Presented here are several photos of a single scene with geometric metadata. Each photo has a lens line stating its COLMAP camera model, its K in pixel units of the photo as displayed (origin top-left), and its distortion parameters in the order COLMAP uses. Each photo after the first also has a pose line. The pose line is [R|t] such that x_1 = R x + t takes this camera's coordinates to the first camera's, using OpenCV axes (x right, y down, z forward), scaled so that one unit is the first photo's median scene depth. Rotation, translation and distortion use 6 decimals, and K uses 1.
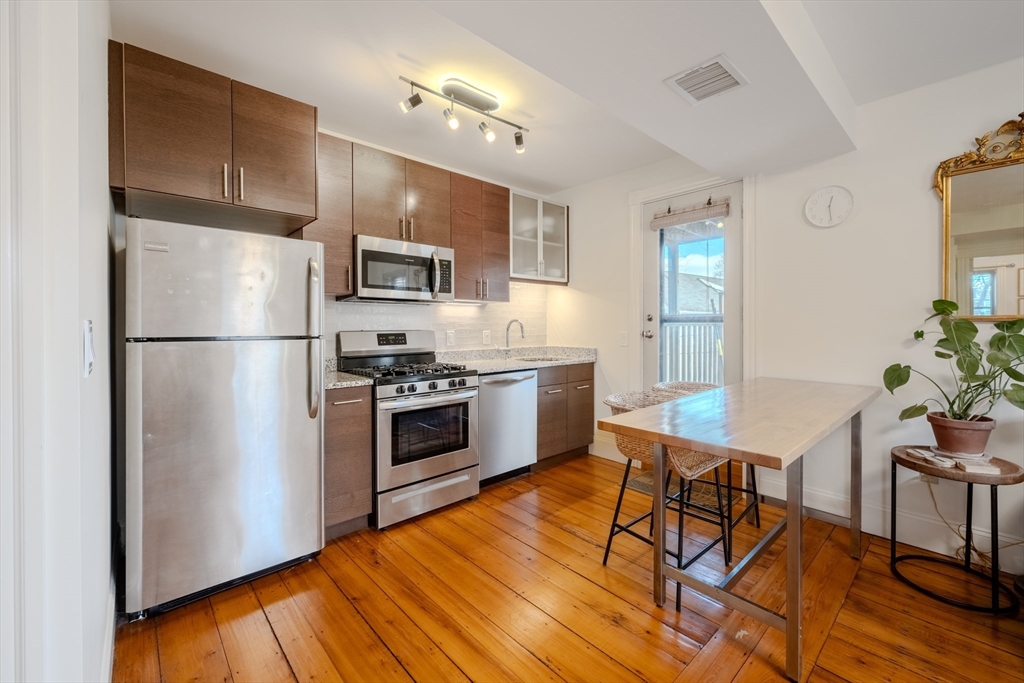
lens RADIAL K [[419.3, 0, 530.0], [0, 419.3, 329.3], [0, 0, 1]] dist [-0.000963, 0.001014]
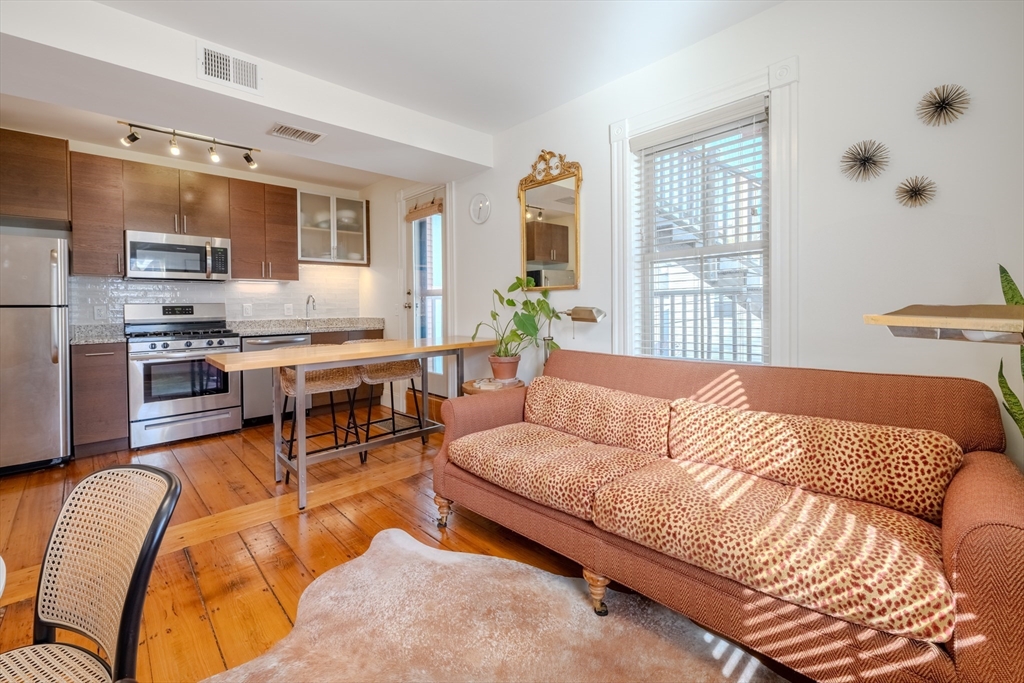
lens RADIAL K [[419.3, 0, 529.0], [0, 419.3, 309.0], [0, 0, 1]] dist [-0.000963, 0.001014]
pose [[0.999775, -0.013380, 0.016484, 0.741683], [0.013388, 0.999910, -0.000344, 0.035802], [-0.016478, 0.000564, 0.999864, -0.310540]]
